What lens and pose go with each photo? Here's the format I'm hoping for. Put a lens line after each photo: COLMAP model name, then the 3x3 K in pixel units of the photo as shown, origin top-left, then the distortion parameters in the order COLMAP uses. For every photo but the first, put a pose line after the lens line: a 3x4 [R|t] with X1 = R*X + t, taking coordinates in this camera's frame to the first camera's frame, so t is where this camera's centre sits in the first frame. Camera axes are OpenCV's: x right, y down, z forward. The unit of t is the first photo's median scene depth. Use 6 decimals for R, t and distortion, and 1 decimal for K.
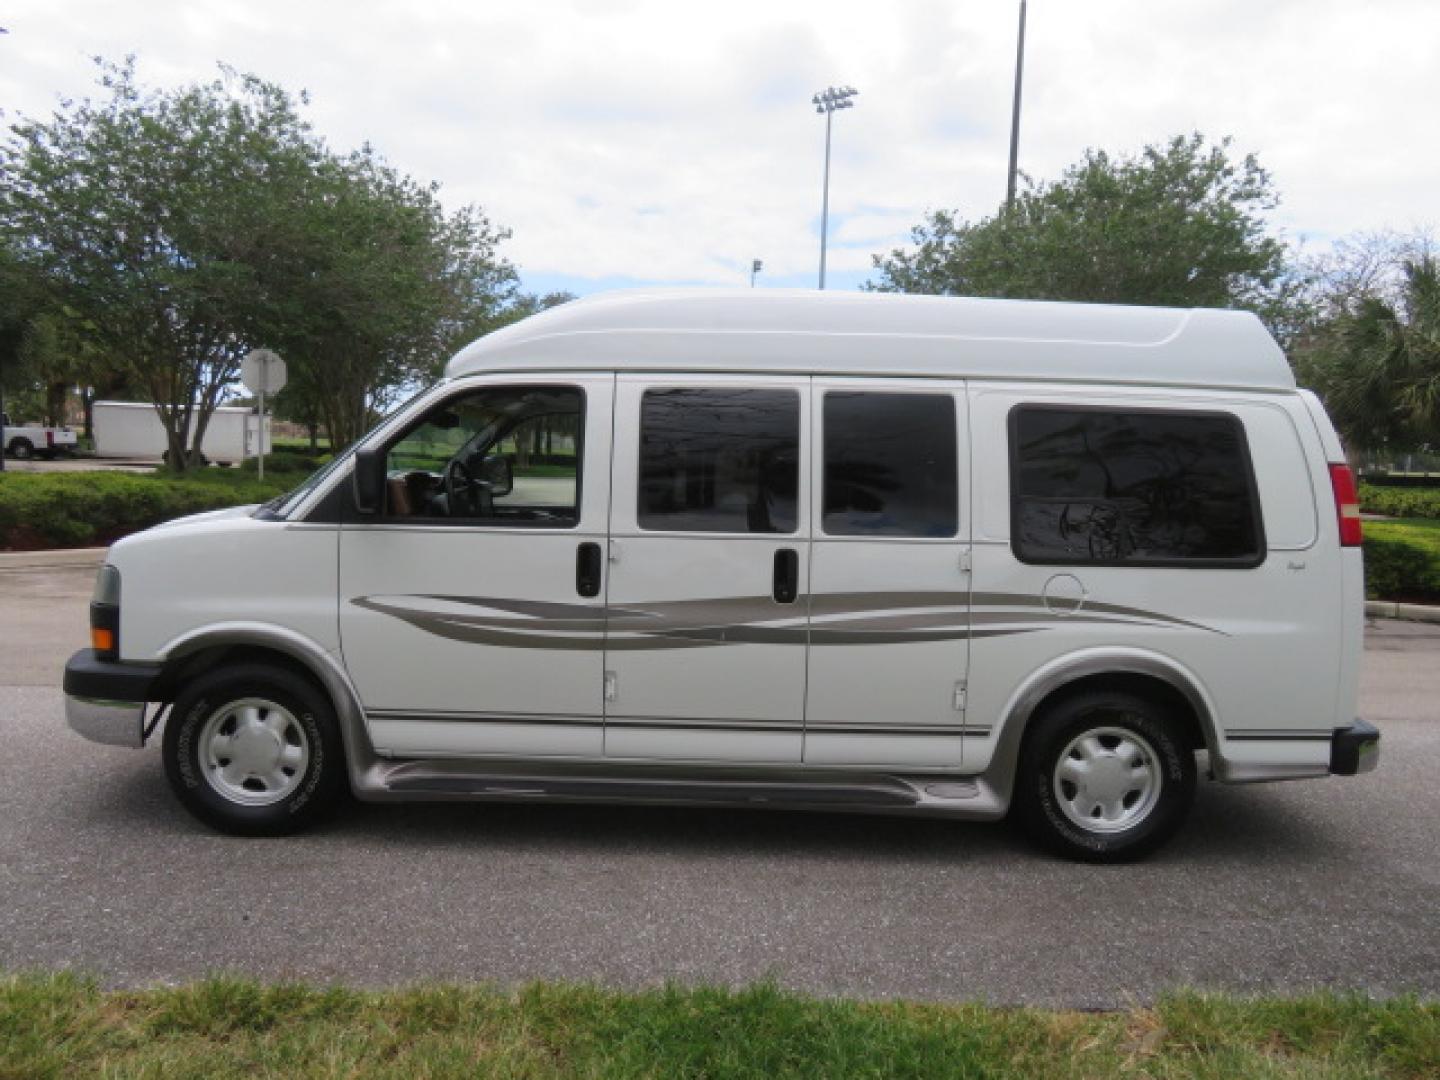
lens RADIAL K [[1027.1, 0, 715.2], [0, 1027.1, 532.0], [0, 0, 1]] dist [-0.011891, 0.012886]
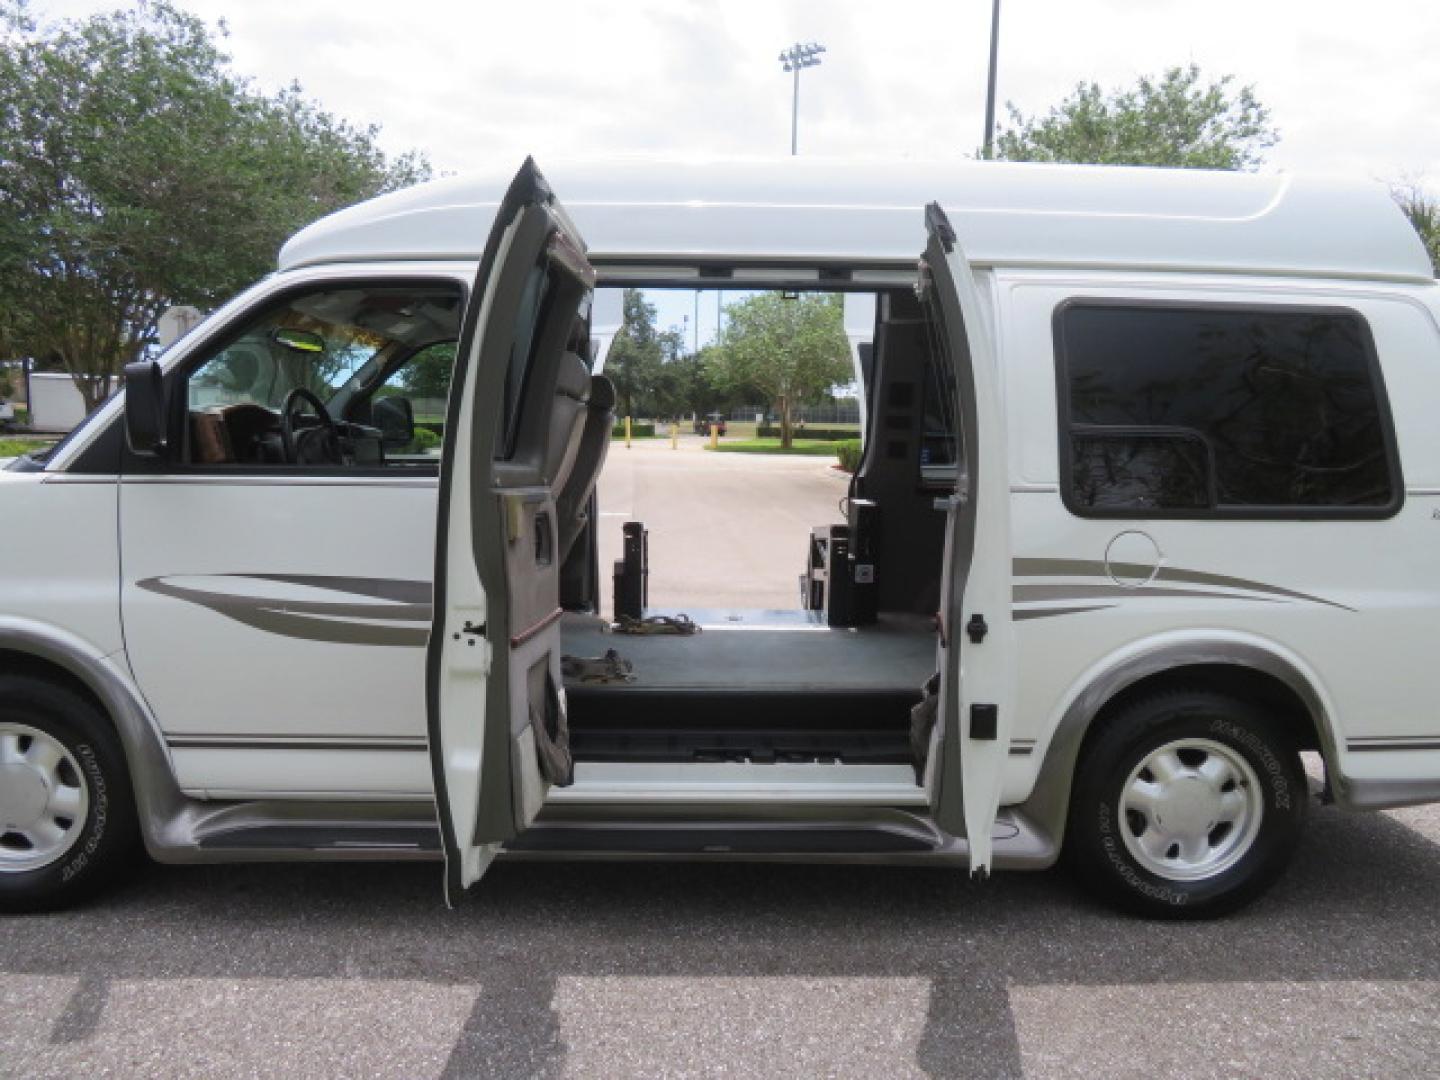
lens RADIAL K [[1027.1, 0, 714.3], [0, 1027.1, 533.2], [0, 0, 1]] dist [-0.011891, 0.012886]
pose [[0.999552, -0.014490, 0.026195, 0.025209], [0.013722, 0.999477, 0.029270, 0.016823], [-0.026605, -0.028897, 0.999228, 0.279850]]
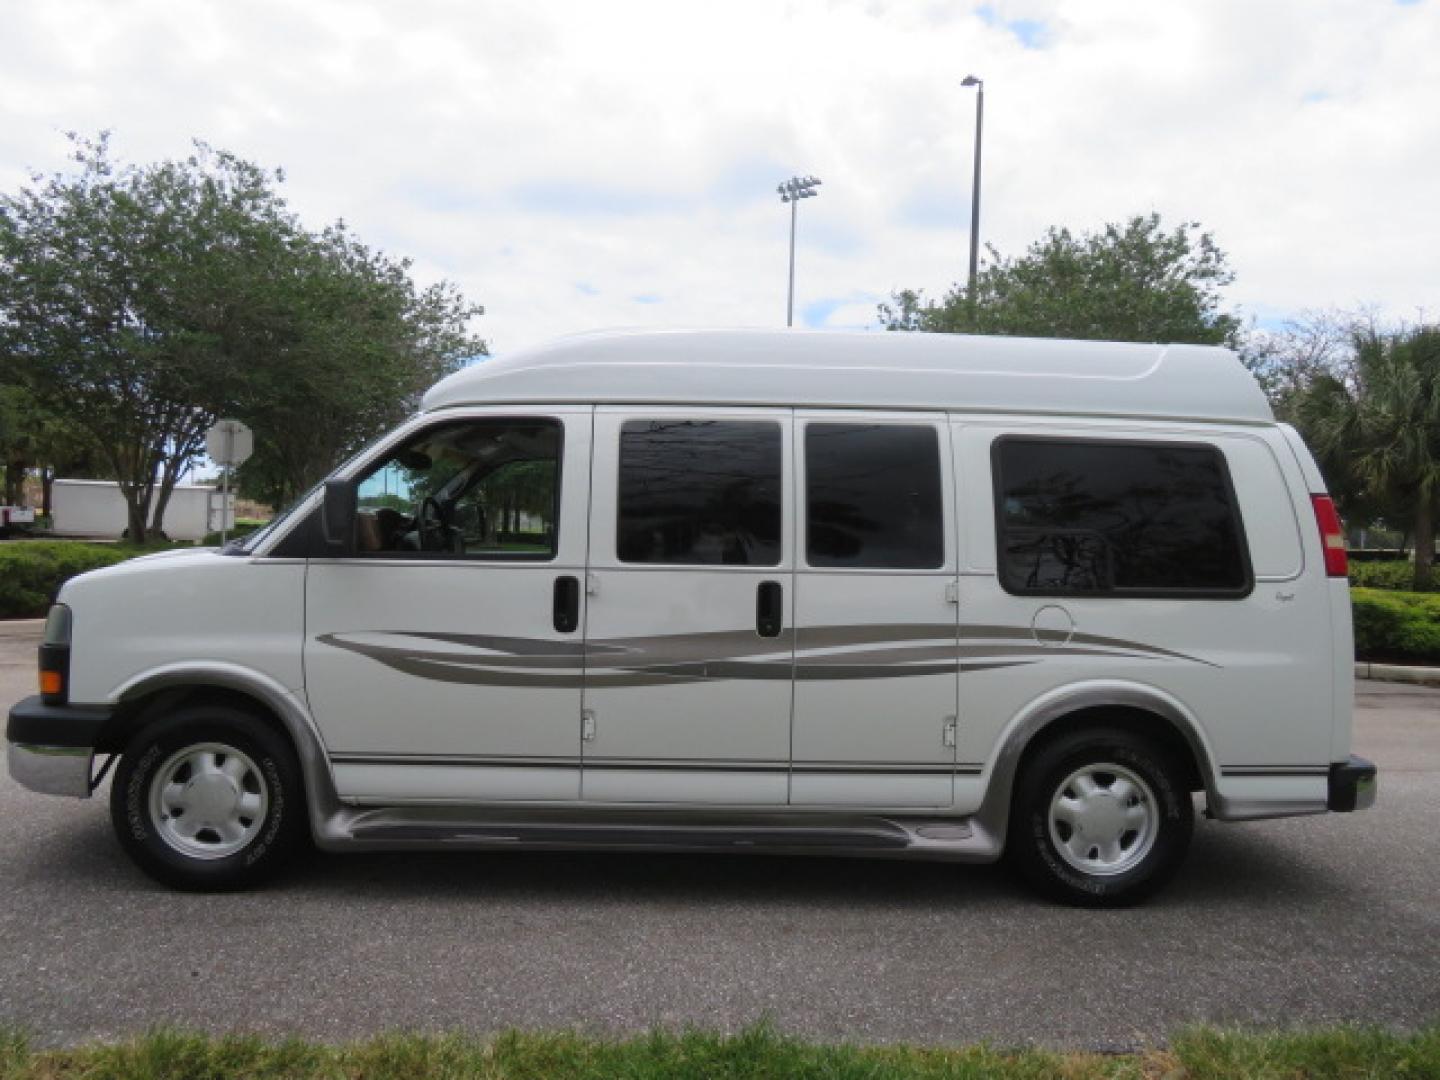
lens RADIAL K [[1027.1, 0, 714.9], [0, 1027.1, 536.3], [0, 0, 1]] dist [-0.011891, 0.012886]
pose [[0.999525, -0.004222, 0.030539, -0.012298], [0.006494, 0.997186, -0.074680, 0.045667], [-0.030138, 0.074843, 0.996740, 0.027055]]
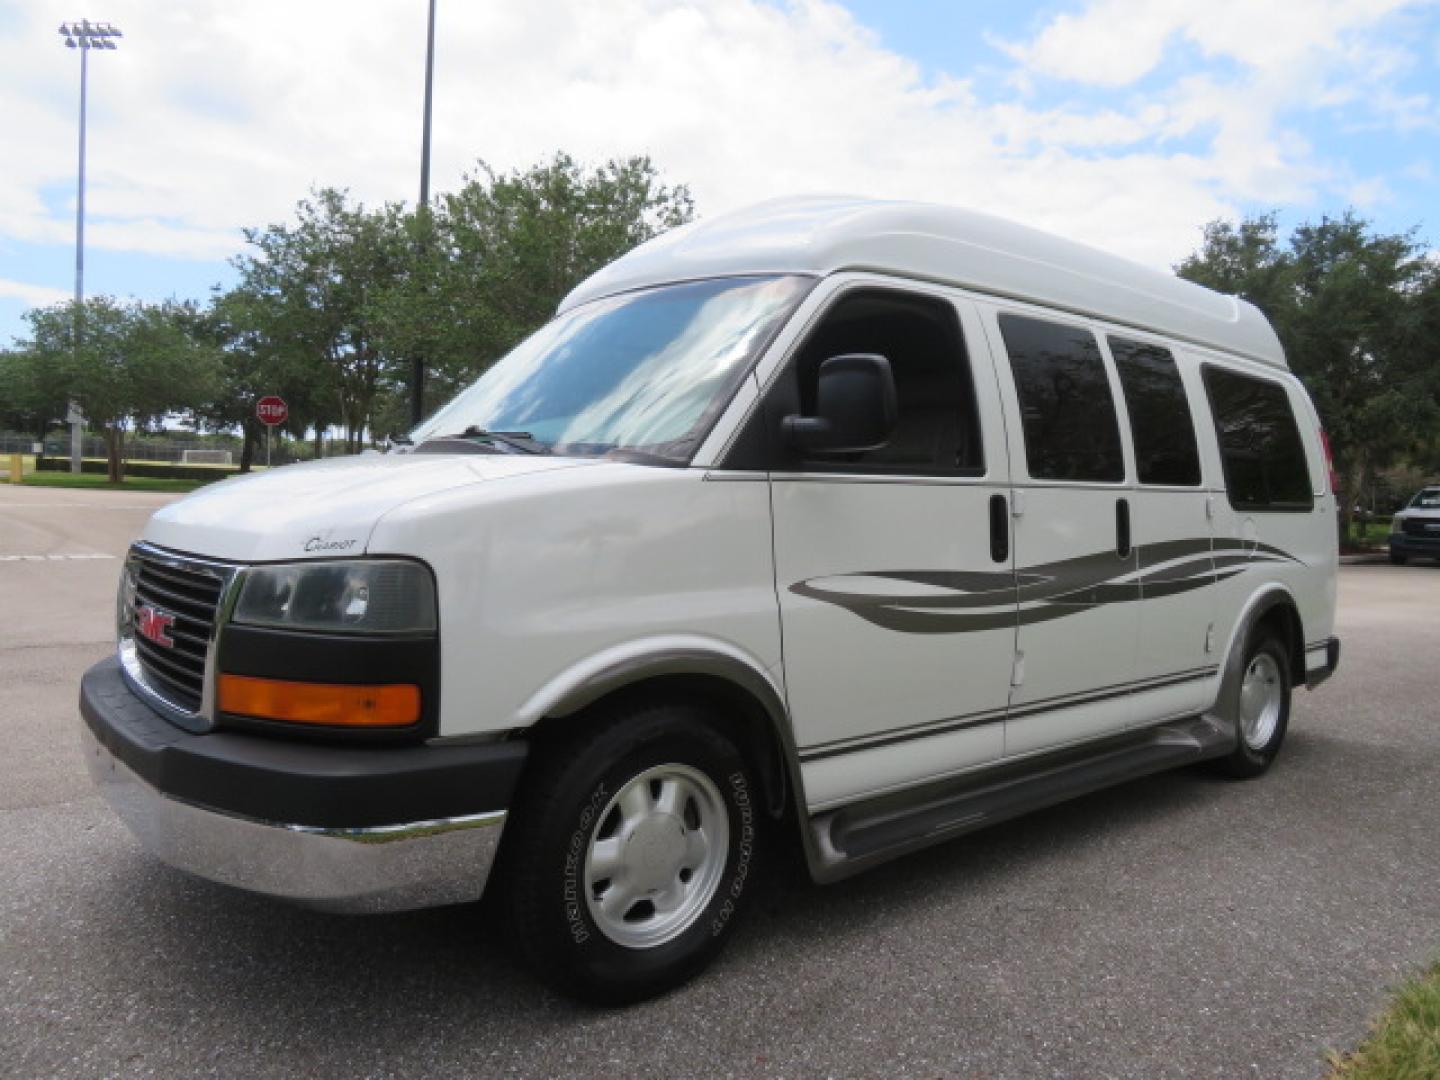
lens RADIAL K [[1027.1, 0, 718.9], [0, 1027.1, 529.1], [0, 0, 1]] dist [-0.011891, 0.012886]
pose [[0.763954, -0.032748, 0.644439, -0.804095], [0.039237, 0.999221, 0.004263, 0.024595], [-0.644076, 0.022029, 0.764644, 0.517123]]
